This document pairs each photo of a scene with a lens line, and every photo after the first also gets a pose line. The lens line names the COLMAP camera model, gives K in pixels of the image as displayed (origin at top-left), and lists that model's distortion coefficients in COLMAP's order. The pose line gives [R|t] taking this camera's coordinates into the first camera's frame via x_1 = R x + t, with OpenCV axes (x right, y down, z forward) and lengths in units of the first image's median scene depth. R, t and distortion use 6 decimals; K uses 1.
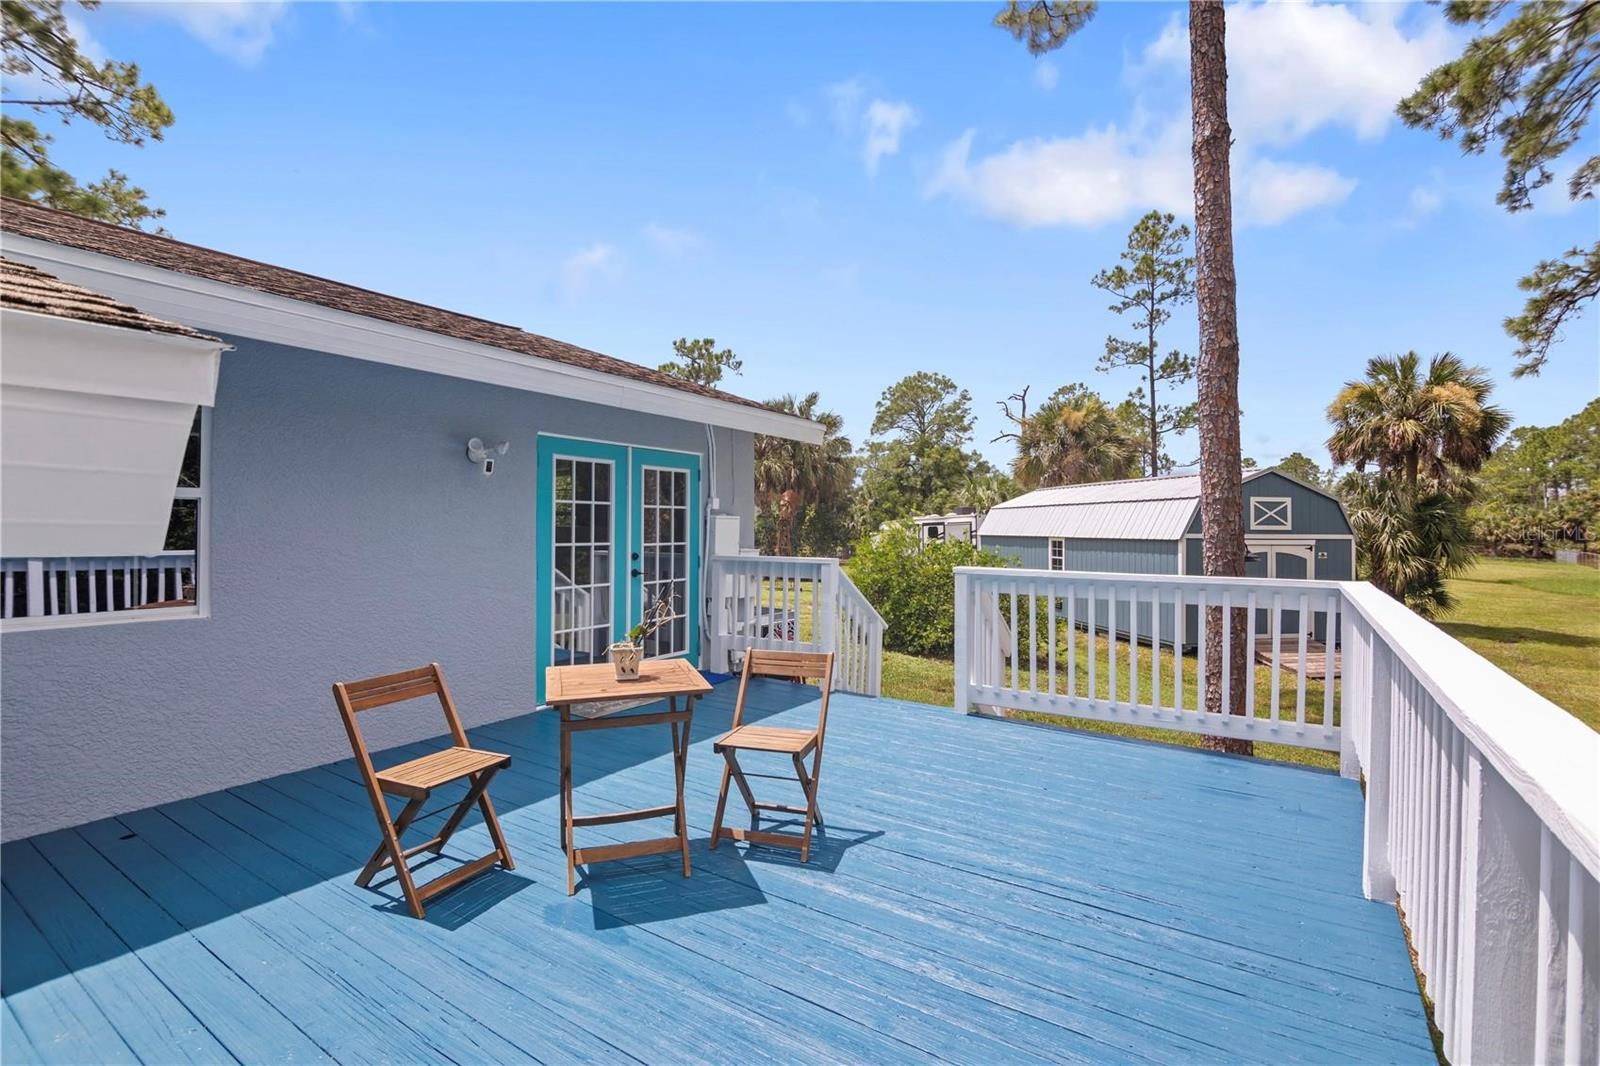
lens RADIAL K [[733.9, 0, 805.6], [0, 733.9, 535.0], [0, 0, 1]] dist [-0.009594, -0.000844]
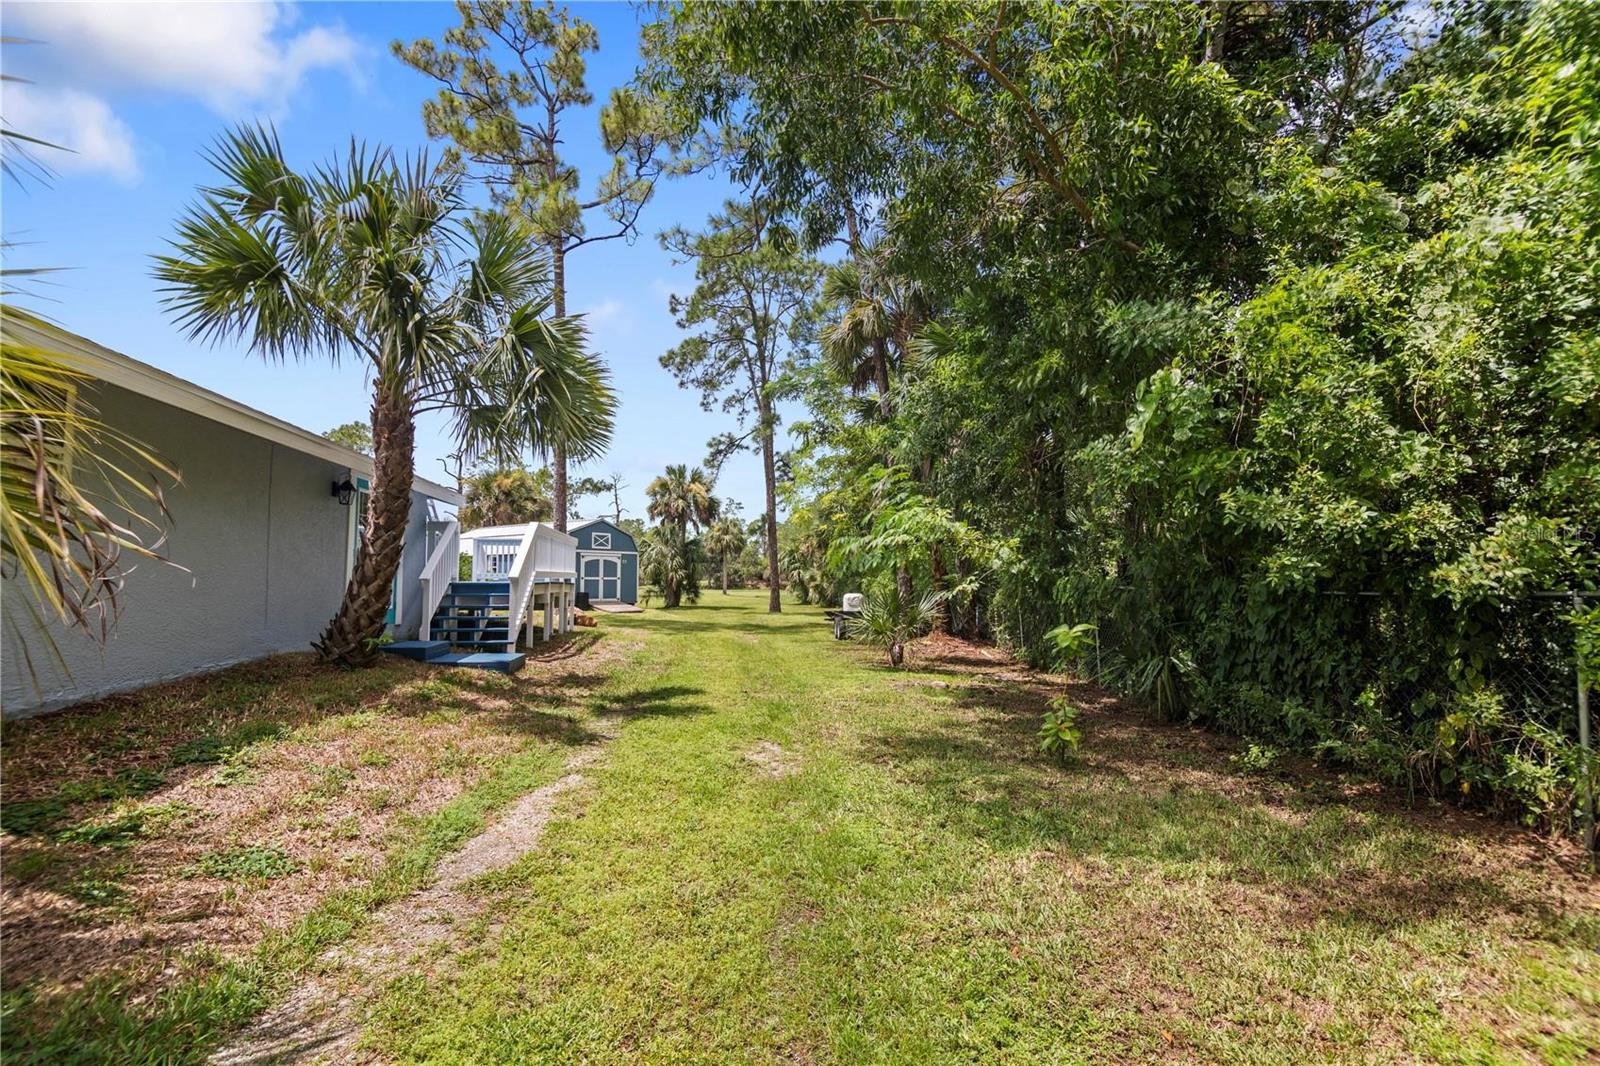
lens RADIAL K [[733.9, 0, 805.6], [0, 733.9, 535.0], [0, 0, 1]] dist [-0.009594, -0.000844]
pose [[0.730079, 0.035128, 0.682459, -0.251374], [0.013125, 0.997773, -0.065399, 0.066440], [-0.683236, 0.056704, 0.727992, -0.627599]]
